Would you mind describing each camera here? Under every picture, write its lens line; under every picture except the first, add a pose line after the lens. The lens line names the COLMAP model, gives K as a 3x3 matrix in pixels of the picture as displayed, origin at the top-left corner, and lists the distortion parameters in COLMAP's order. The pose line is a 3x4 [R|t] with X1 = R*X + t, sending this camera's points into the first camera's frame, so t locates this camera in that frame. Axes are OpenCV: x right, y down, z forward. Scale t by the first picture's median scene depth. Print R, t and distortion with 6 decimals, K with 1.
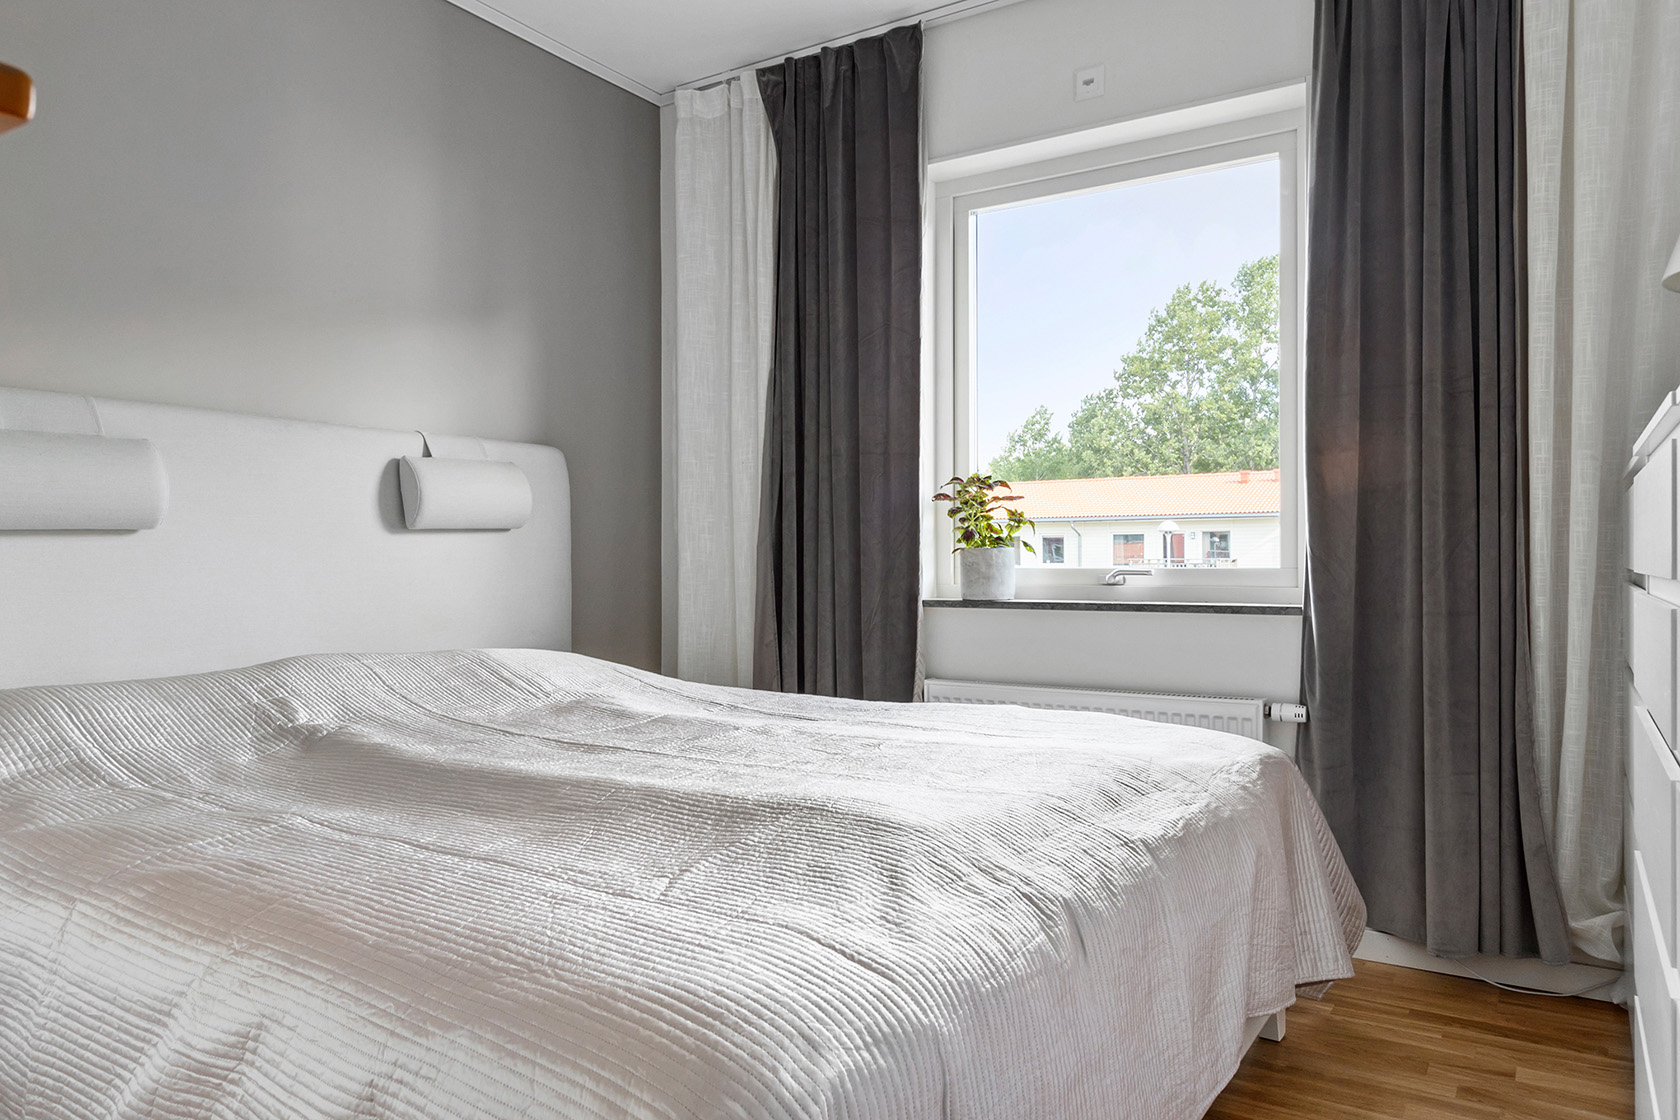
lens RADIAL K [[1115.1, 0, 839.6], [0, 1115.1, 559.4], [0, 0, 1]] dist [0.004516, 0.000391]
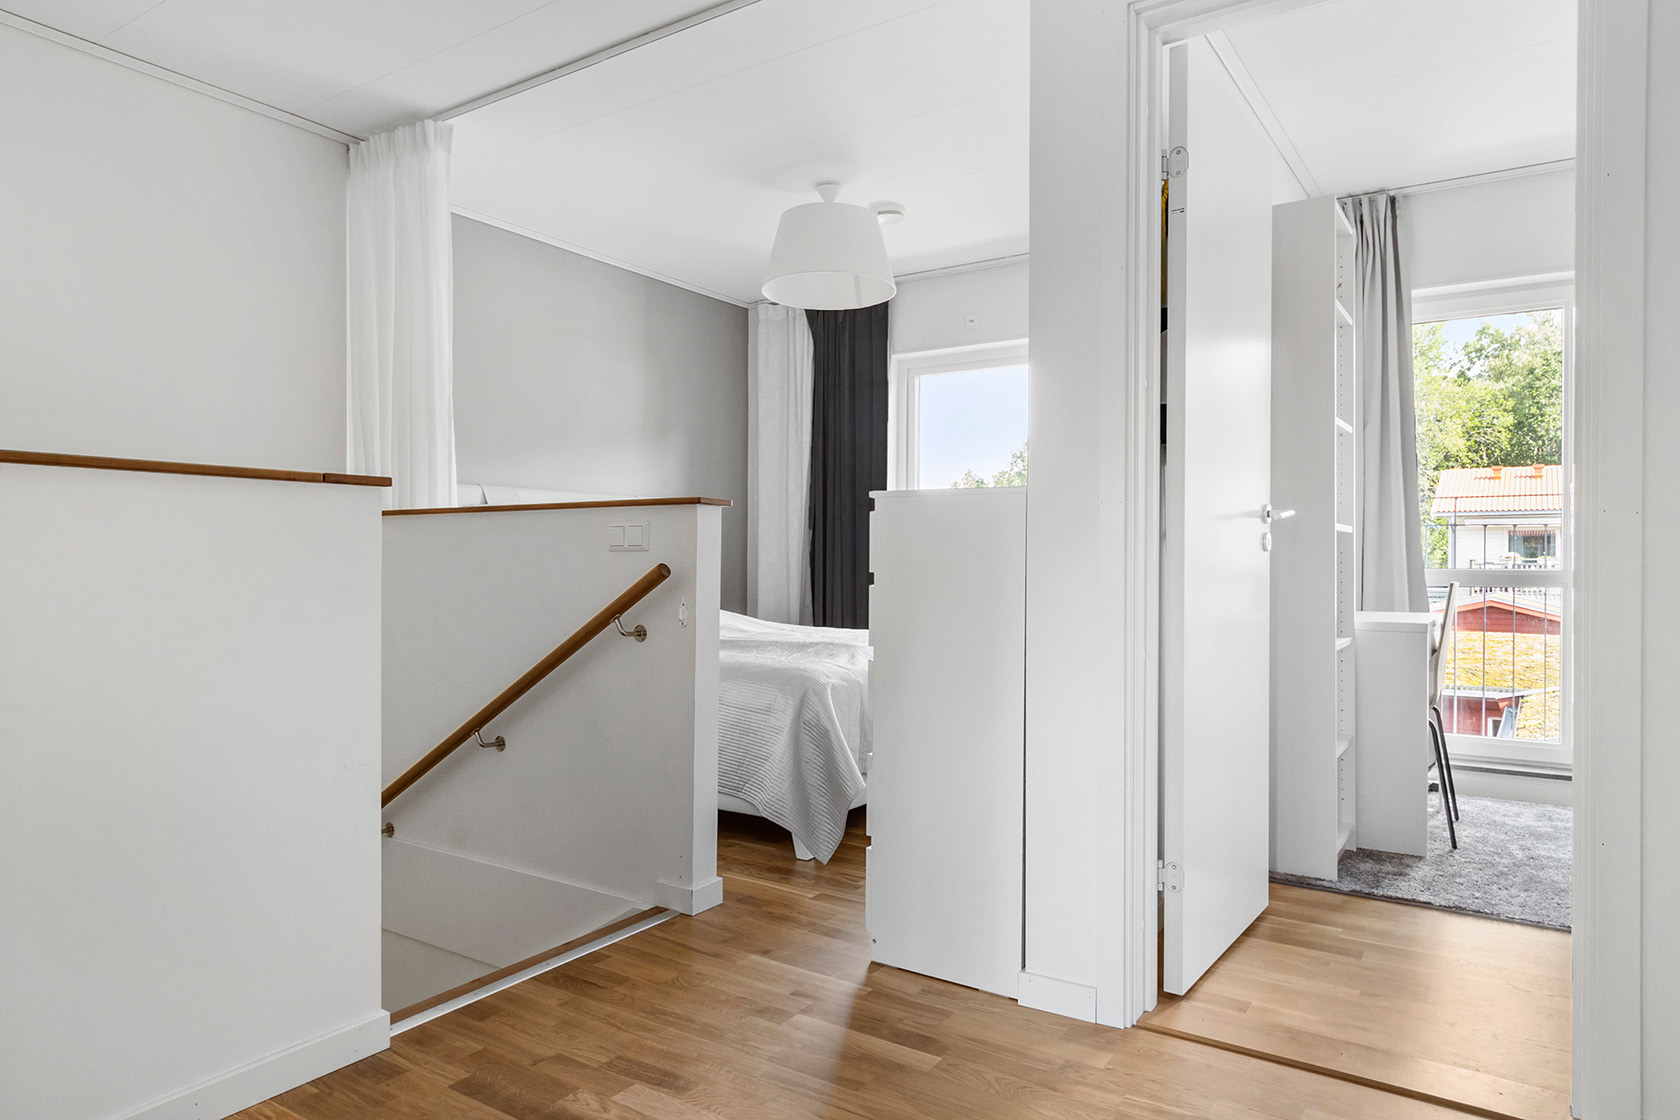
lens RADIAL K [[1044.2, 0, 840.4], [0, 1044.2, 560.9], [0, 0, 1]] dist [0.002427, 0.000475]
pose [[0.999803, 0.006554, -0.018711, 0.024372], [-0.006577, 0.999978, -0.001191, 0.002251], [0.018702, 0.001314, 0.999824, -0.760312]]
